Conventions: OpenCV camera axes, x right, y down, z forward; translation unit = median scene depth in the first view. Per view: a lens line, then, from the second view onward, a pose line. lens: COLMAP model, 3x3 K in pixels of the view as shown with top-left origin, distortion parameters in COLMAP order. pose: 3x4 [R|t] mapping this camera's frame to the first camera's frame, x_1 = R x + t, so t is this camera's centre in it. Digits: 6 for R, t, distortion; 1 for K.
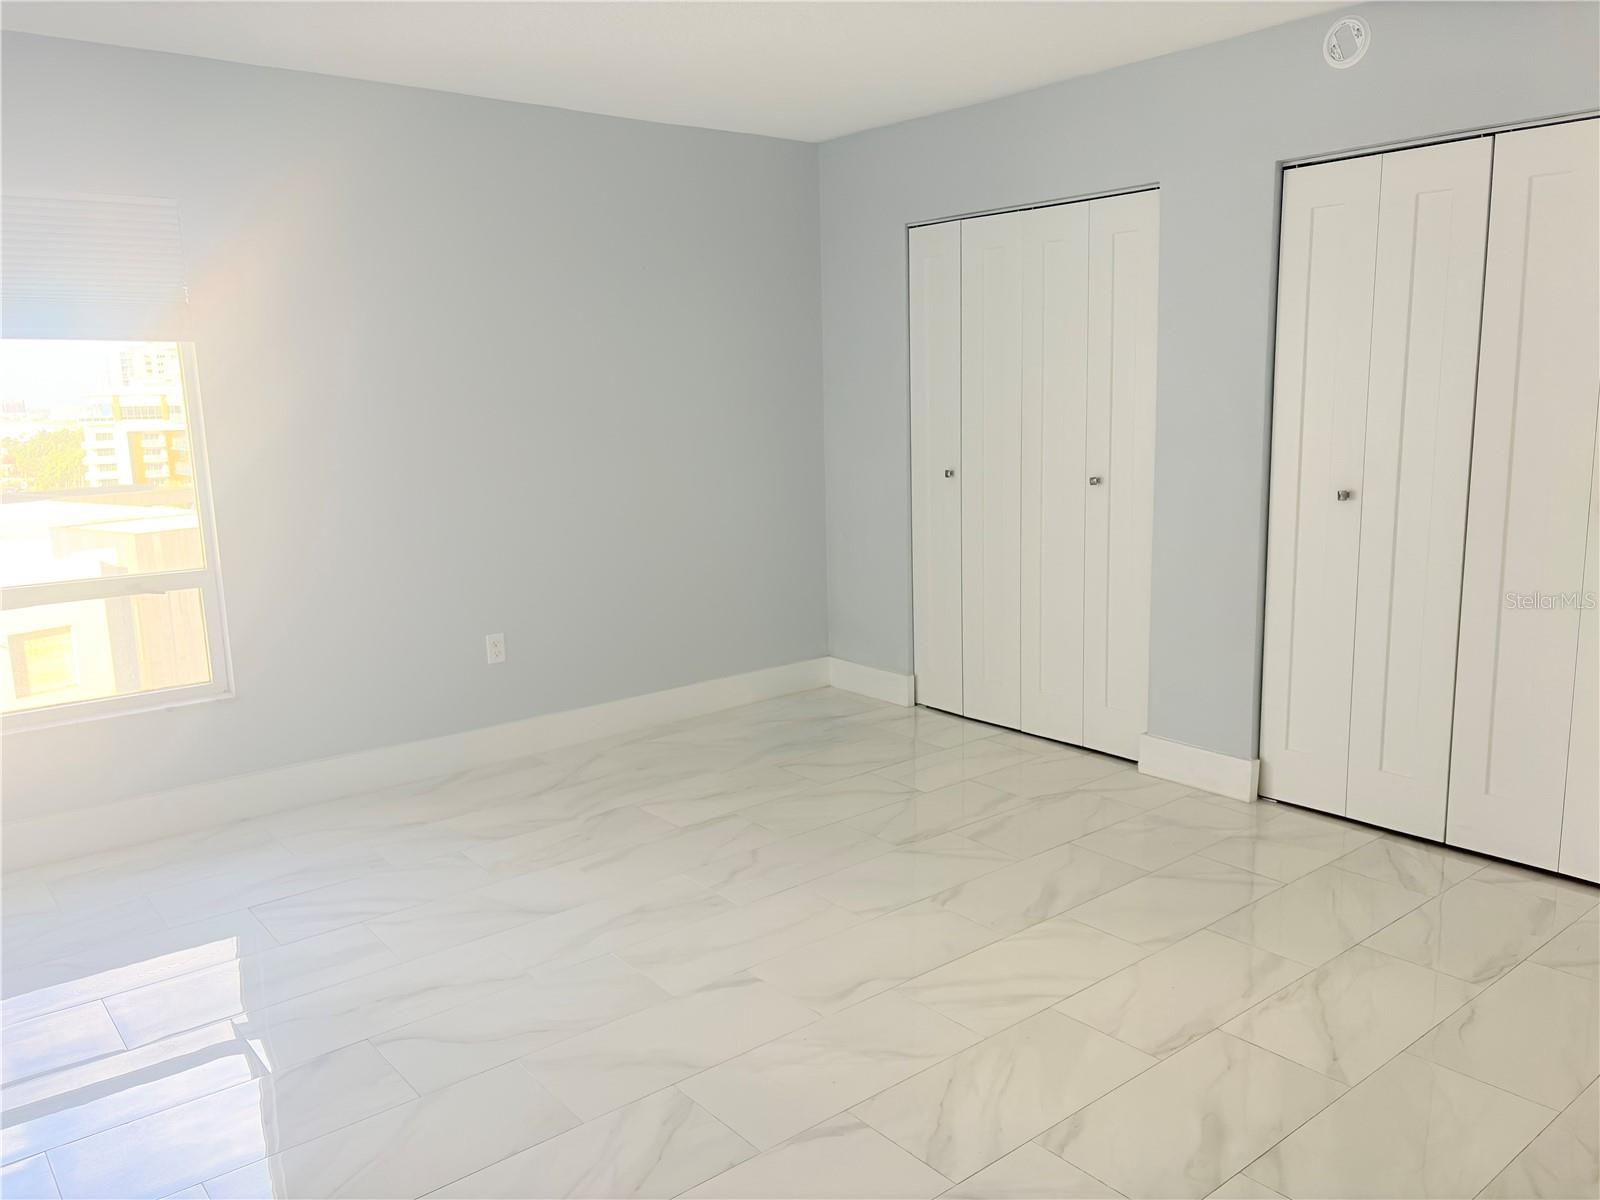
lens RADIAL K [[1203.3, 0, 804.4], [0, 1203.3, 603.9], [0, 0, 1]] dist [0.065596, -0.063262]
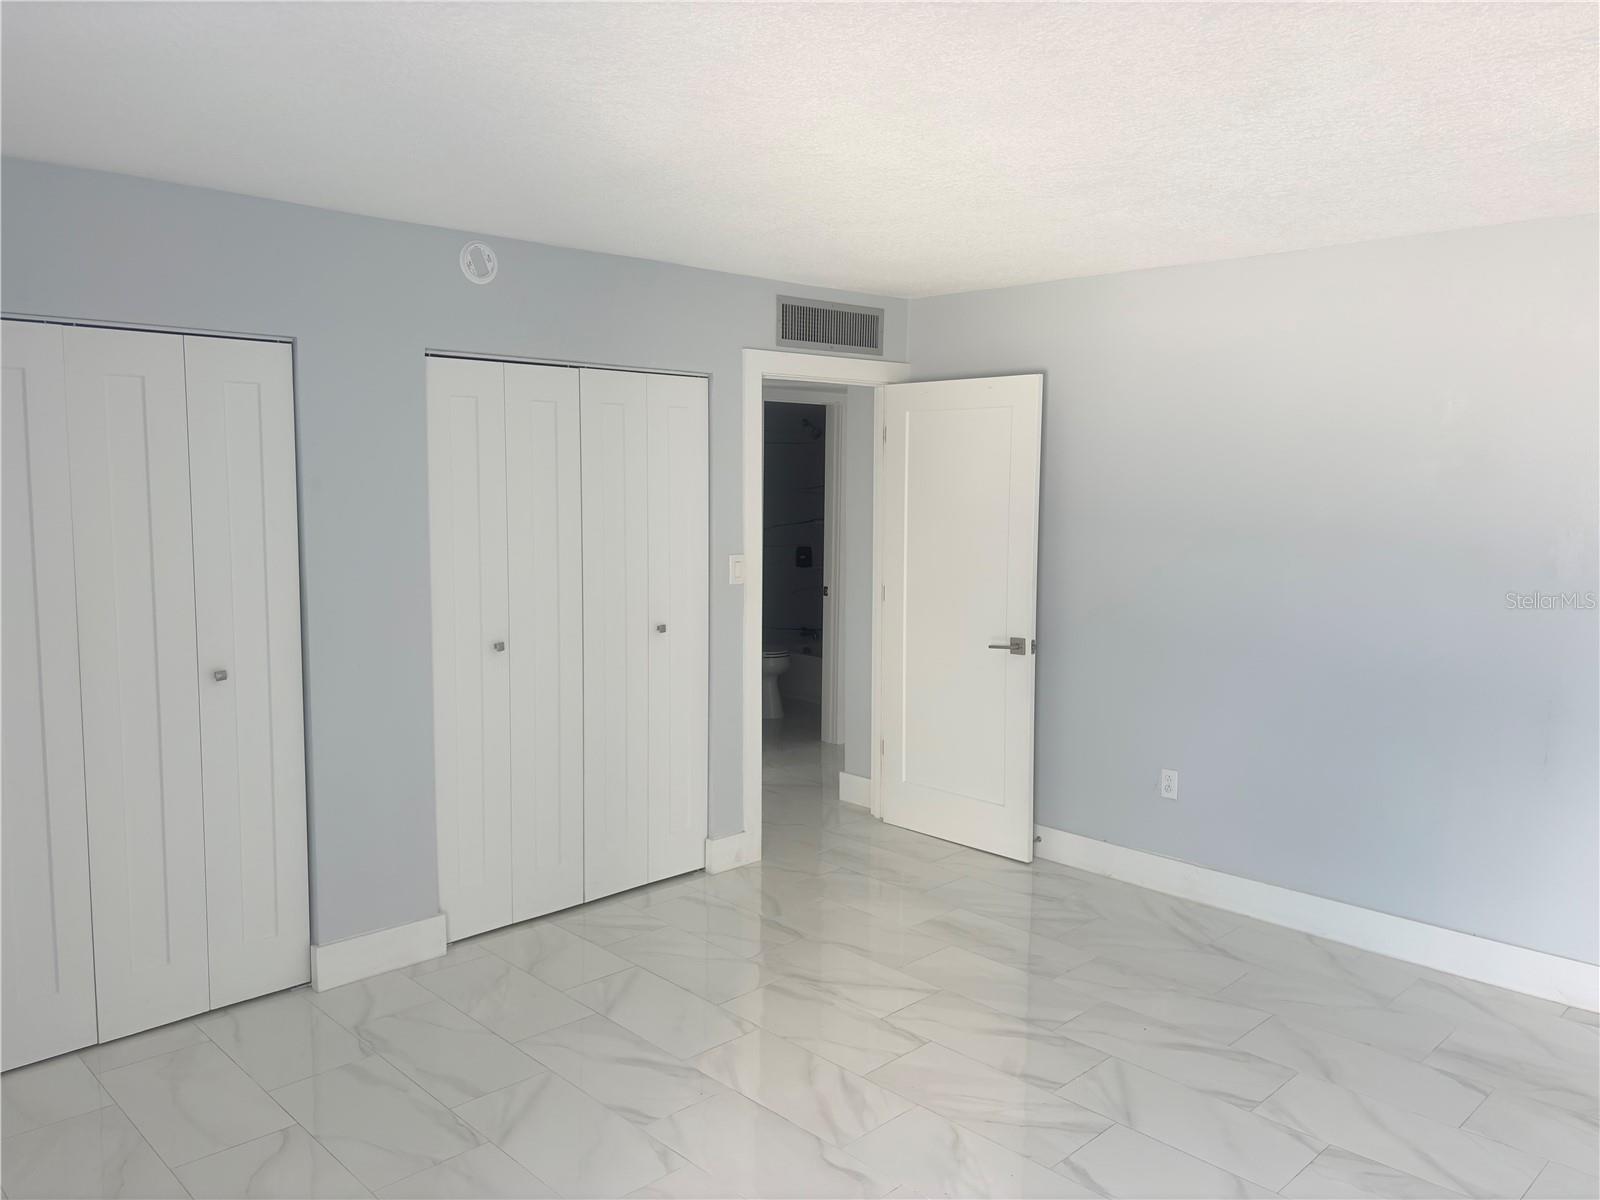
lens RADIAL K [[1203.3, 0, 804.4], [0, 1203.3, 603.9], [0, 0, 1]] dist [0.065596, -0.063262]
pose [[-0.084711, -0.081419, 0.993073, -0.758452], [0.169688, 0.980918, 0.094898, -0.200623], [-0.981850, 0.176552, -0.069278, 0.840311]]
